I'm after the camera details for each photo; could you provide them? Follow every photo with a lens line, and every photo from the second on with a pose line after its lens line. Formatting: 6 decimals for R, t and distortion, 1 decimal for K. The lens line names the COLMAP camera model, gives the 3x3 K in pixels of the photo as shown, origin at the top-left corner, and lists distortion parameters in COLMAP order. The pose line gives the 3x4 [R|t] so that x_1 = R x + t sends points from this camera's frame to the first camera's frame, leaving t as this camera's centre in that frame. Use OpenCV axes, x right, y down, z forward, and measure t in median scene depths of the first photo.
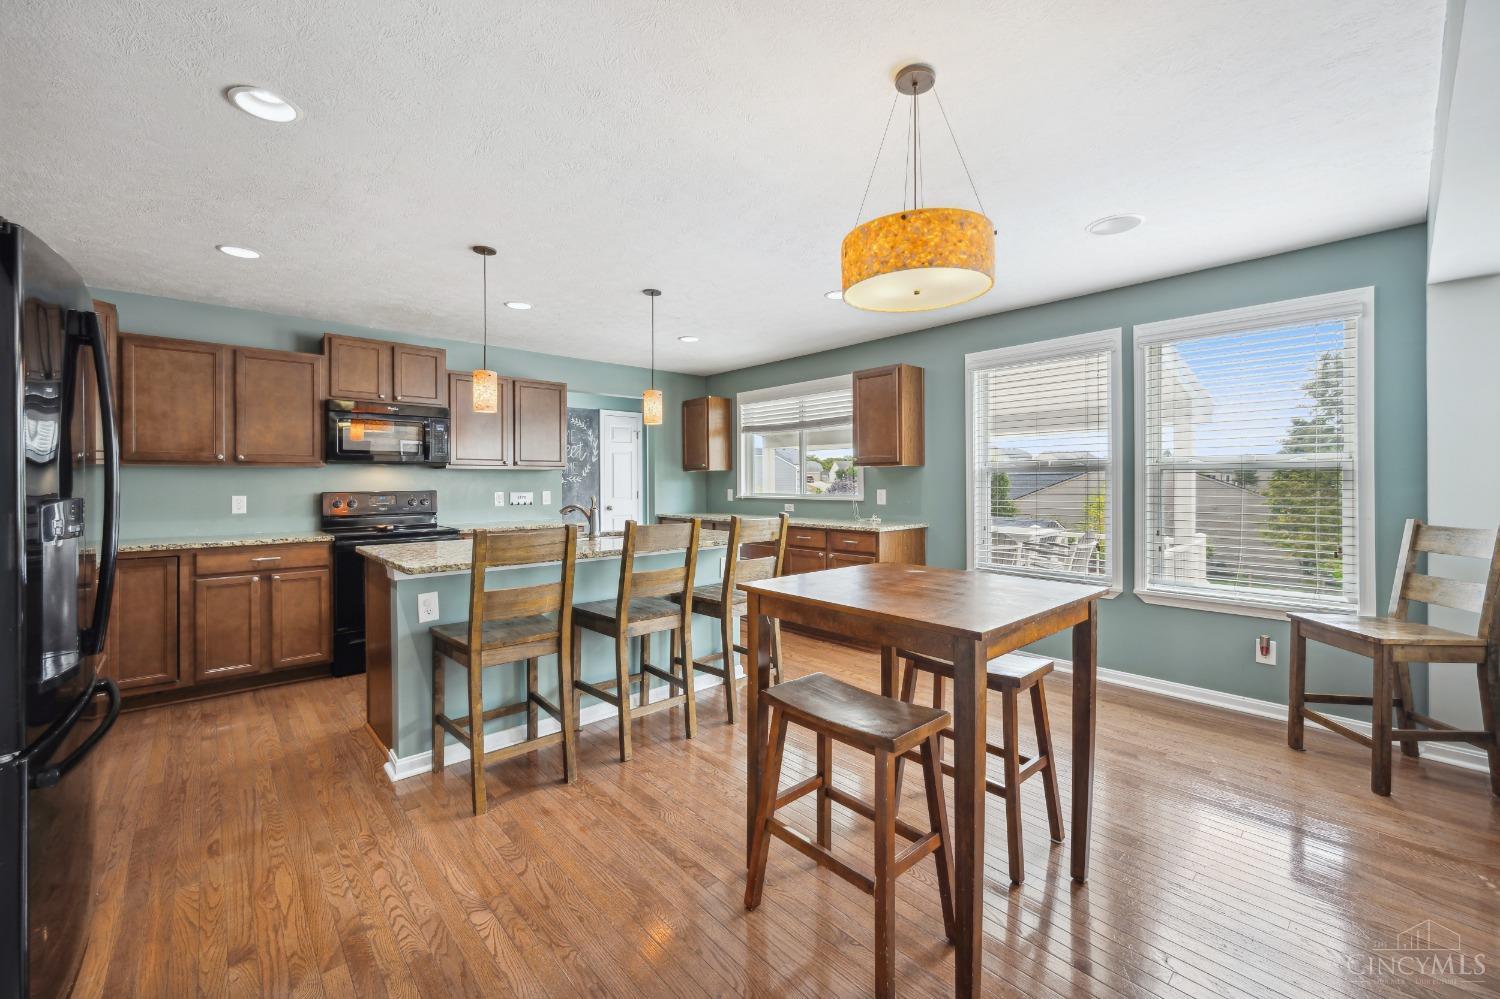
lens RADIAL K [[596.7, 0, 745.3], [0, 596.7, 481.6], [0, 0, 1]] dist [-0.001887, 0.000540]
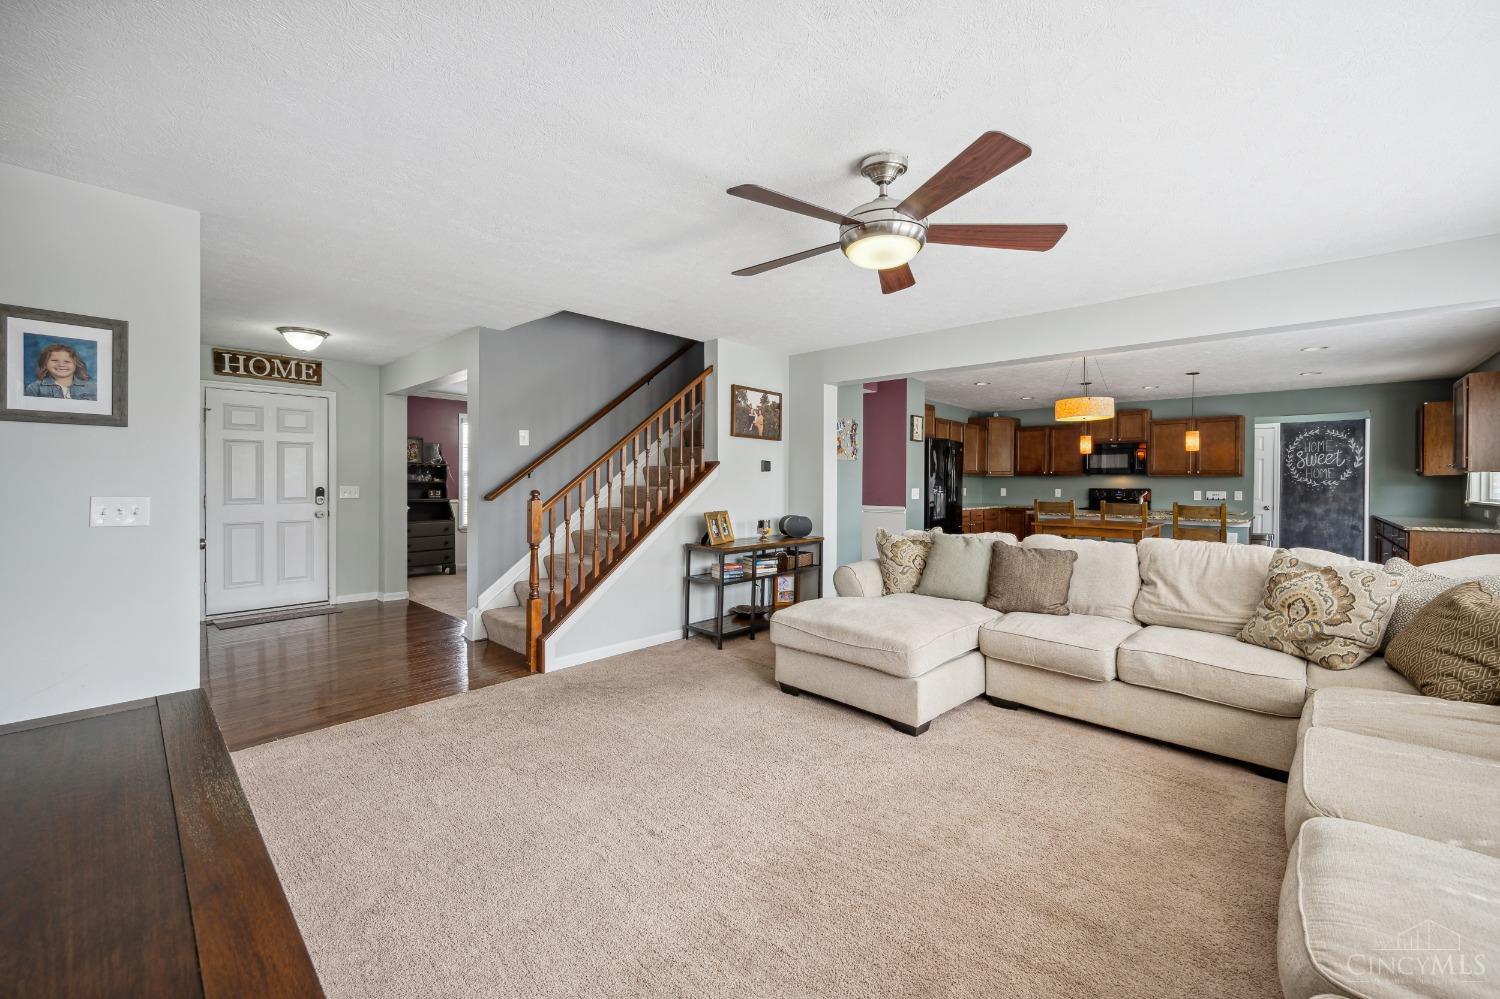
lens RADIAL K [[596.7, 0, 745.9], [0, 596.7, 486.5], [0, 0, 1]] dist [-0.001887, 0.000540]
pose [[0.089040, 0.013040, -0.995943, 1.374384], [-0.006944, 0.999898, 0.012471, -0.006349], [0.996004, 0.005805, 0.089121, -0.409045]]
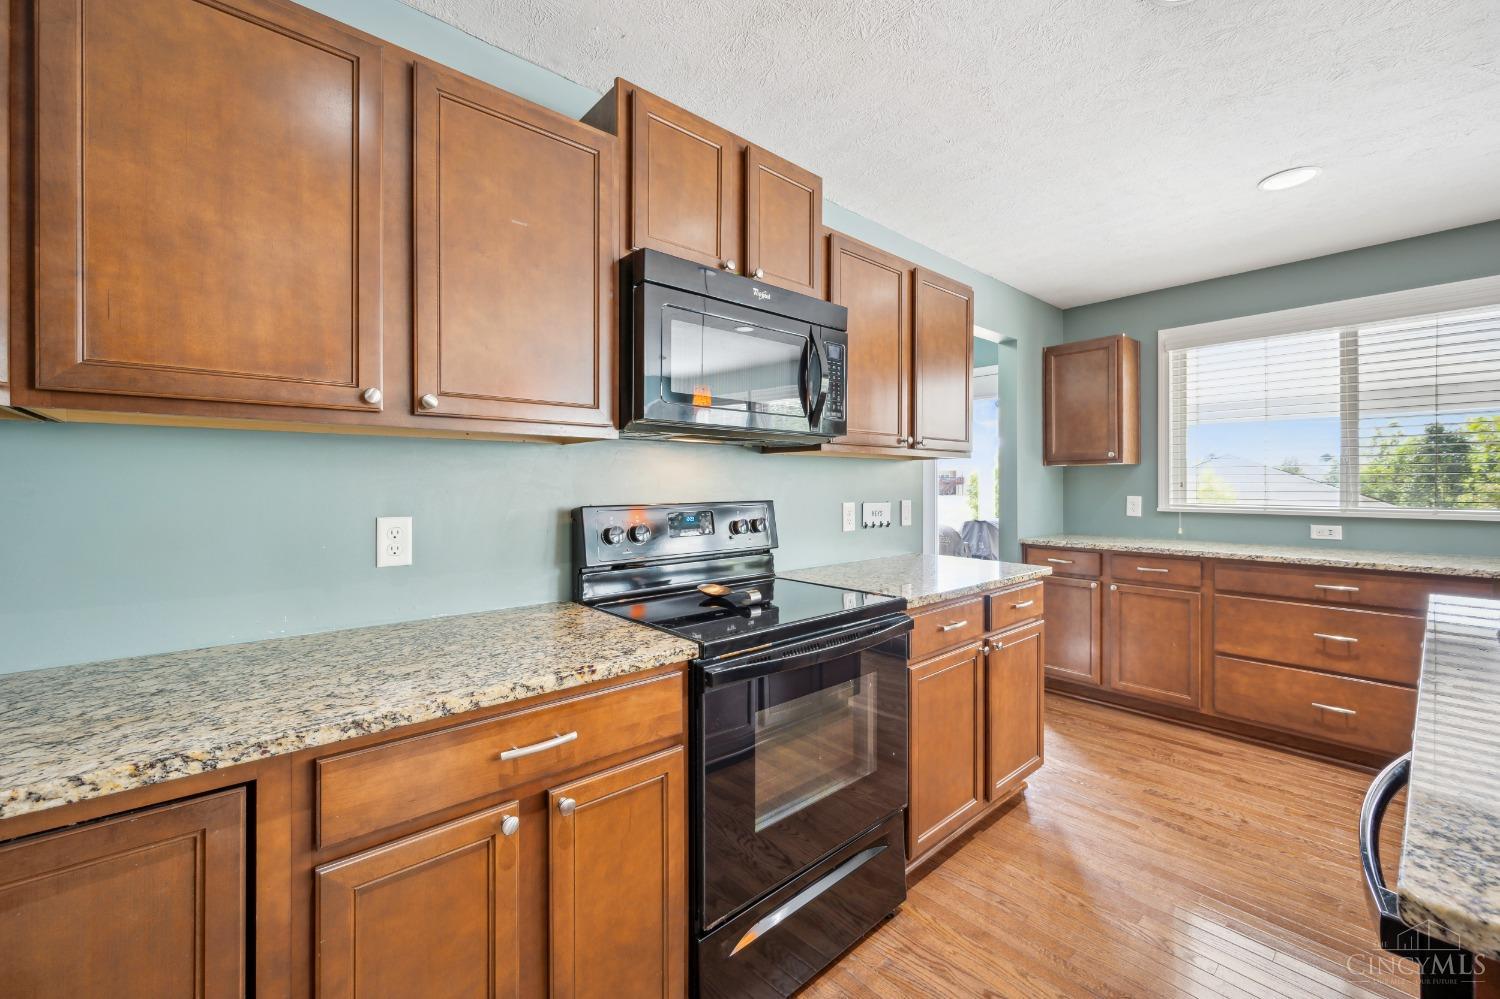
lens RADIAL K [[596.7, 0, 748.0], [0, 596.7, 484.5], [0, 0, 1]] dist [-0.001887, 0.000540]
pose [[0.999750, 0.005419, -0.021713, -0.654372], [-0.005380, 0.999984, 0.001862, 0.002694], [0.021722, -0.001745, 0.999763, 0.670167]]
